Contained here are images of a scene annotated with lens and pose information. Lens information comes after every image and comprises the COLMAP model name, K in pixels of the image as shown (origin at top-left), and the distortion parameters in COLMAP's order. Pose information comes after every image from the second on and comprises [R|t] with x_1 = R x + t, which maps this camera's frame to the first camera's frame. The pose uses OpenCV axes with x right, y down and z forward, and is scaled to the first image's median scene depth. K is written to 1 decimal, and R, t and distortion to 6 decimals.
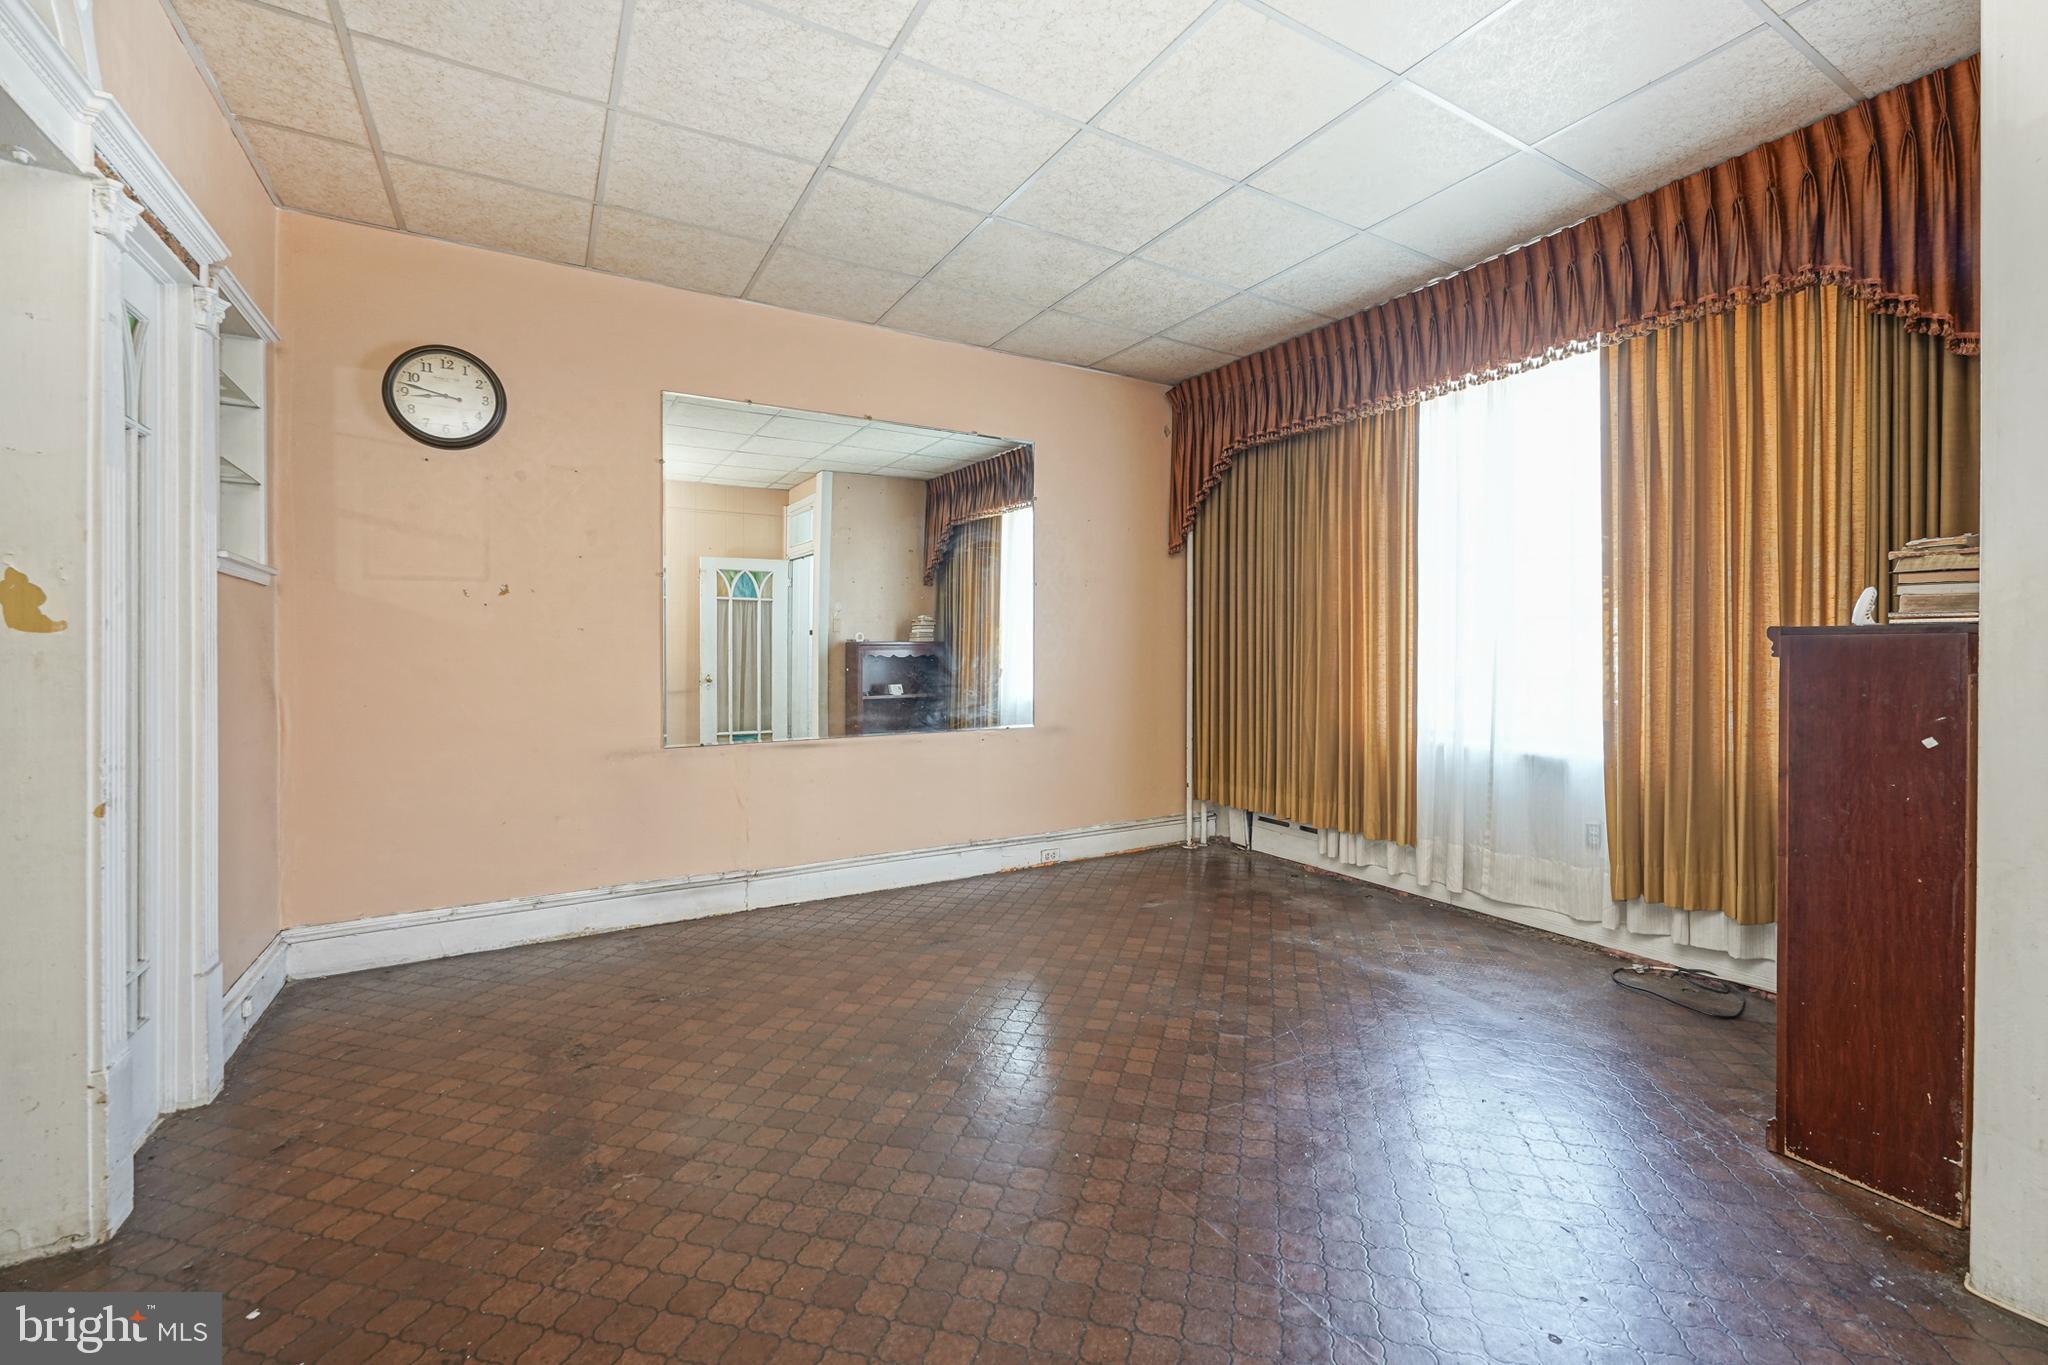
lens RADIAL K [[841.2, 0, 1073.8], [0, 841.2, 639.7], [0, 0, 1]] dist [-0.000253, 0.000159]
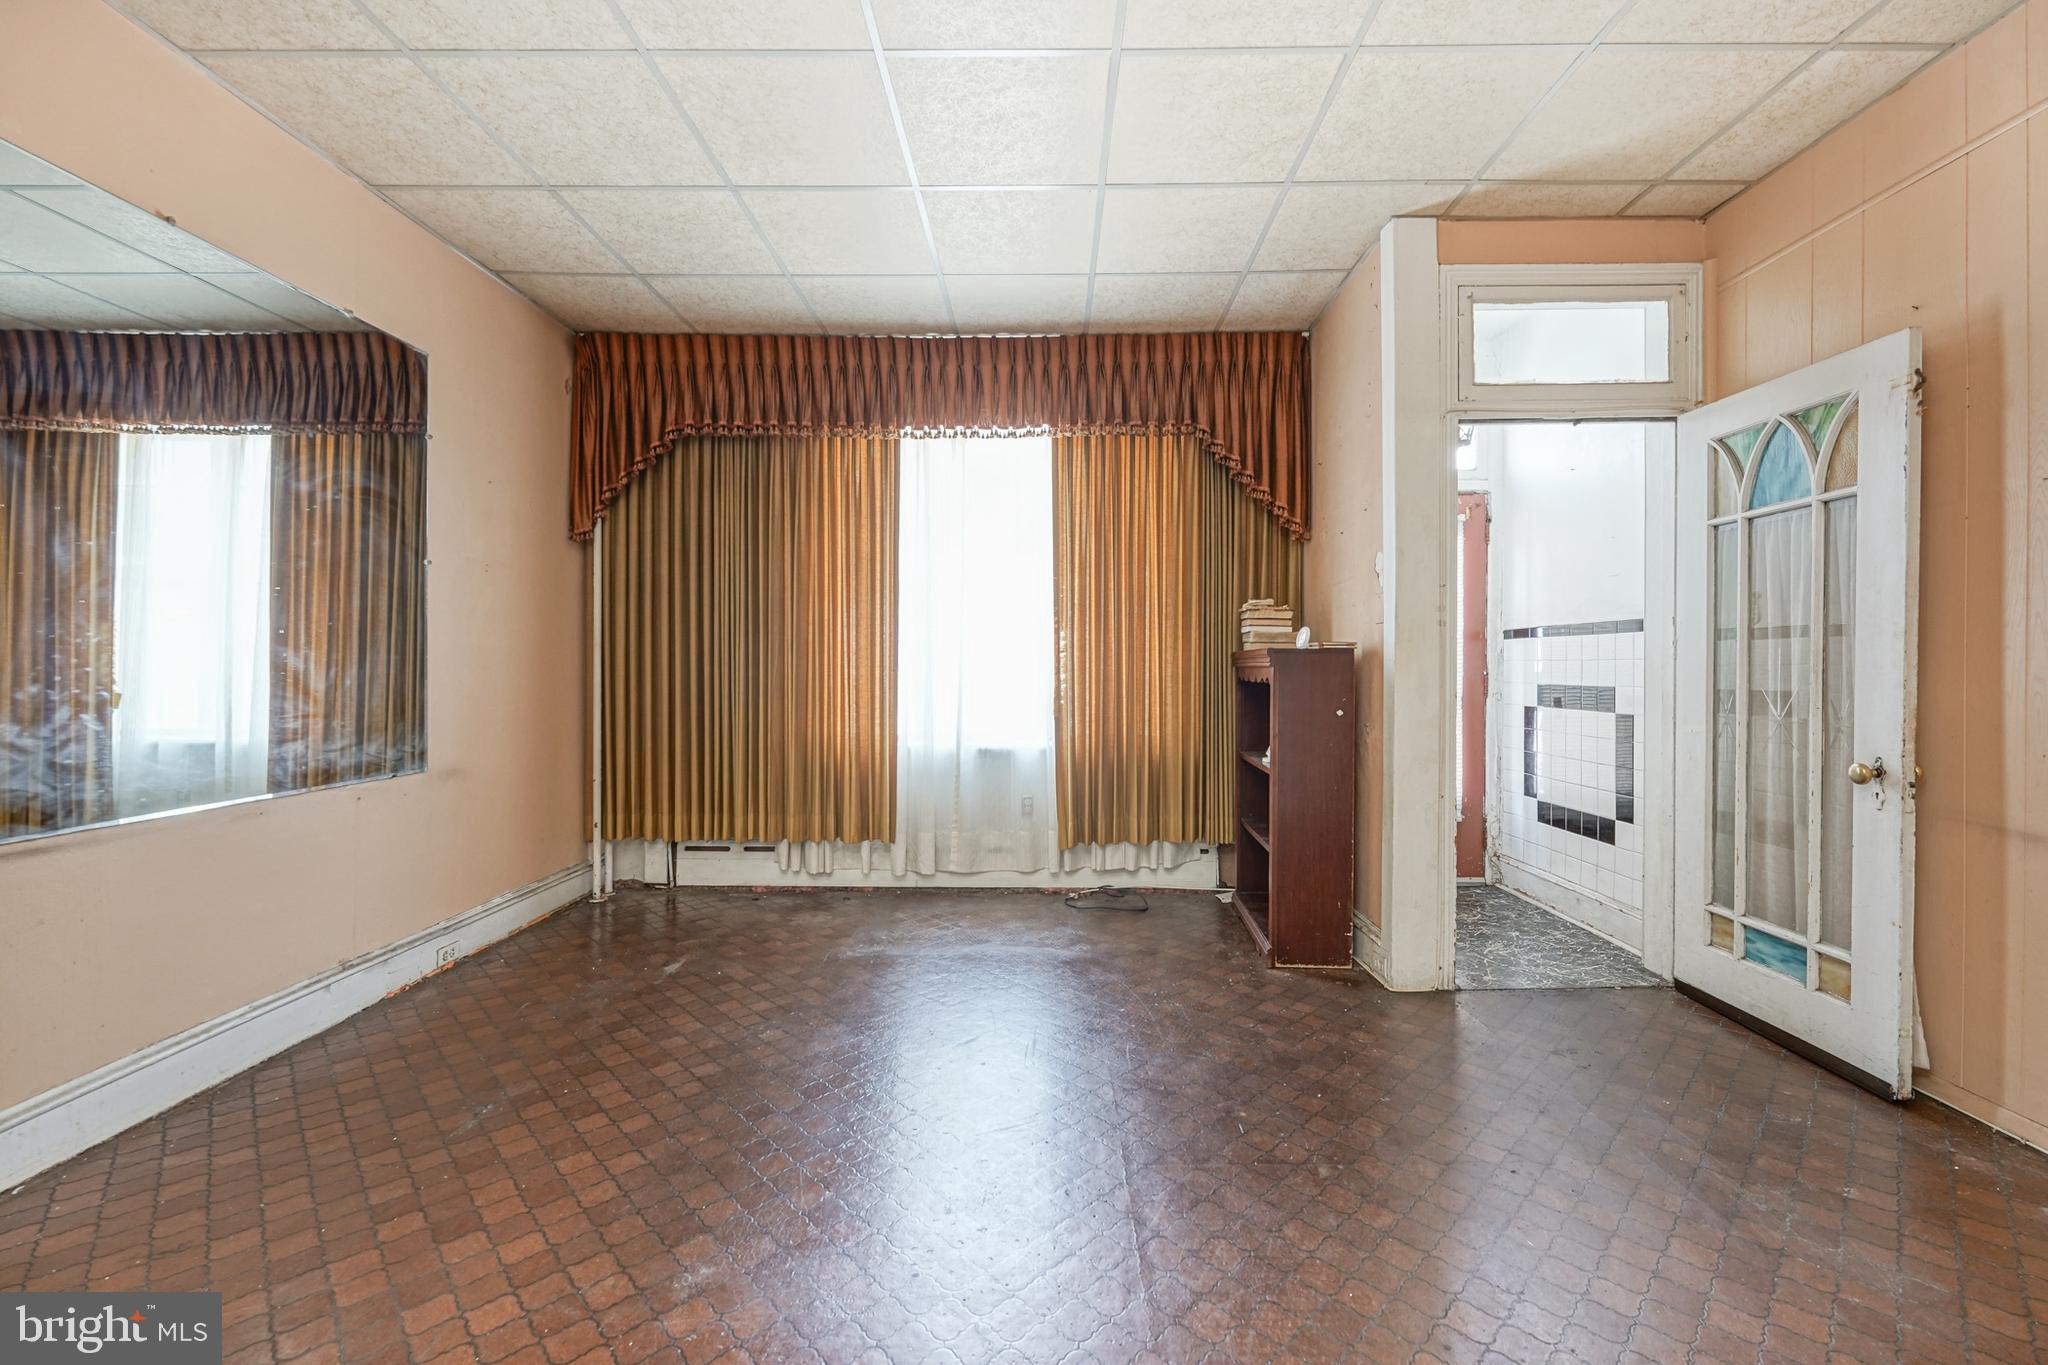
lens RADIAL K [[821.2, 0, 1032.6], [0, 821.2, 664.7], [0, 0, 1]] dist [-0.000915, 0.000052]
pose [[0.549835, 0.004254, 0.835263, -0.396067], [-0.014011, 0.999893, 0.004130, 0.007689], [-0.835156, -0.013974, 0.549836, 0.264992]]
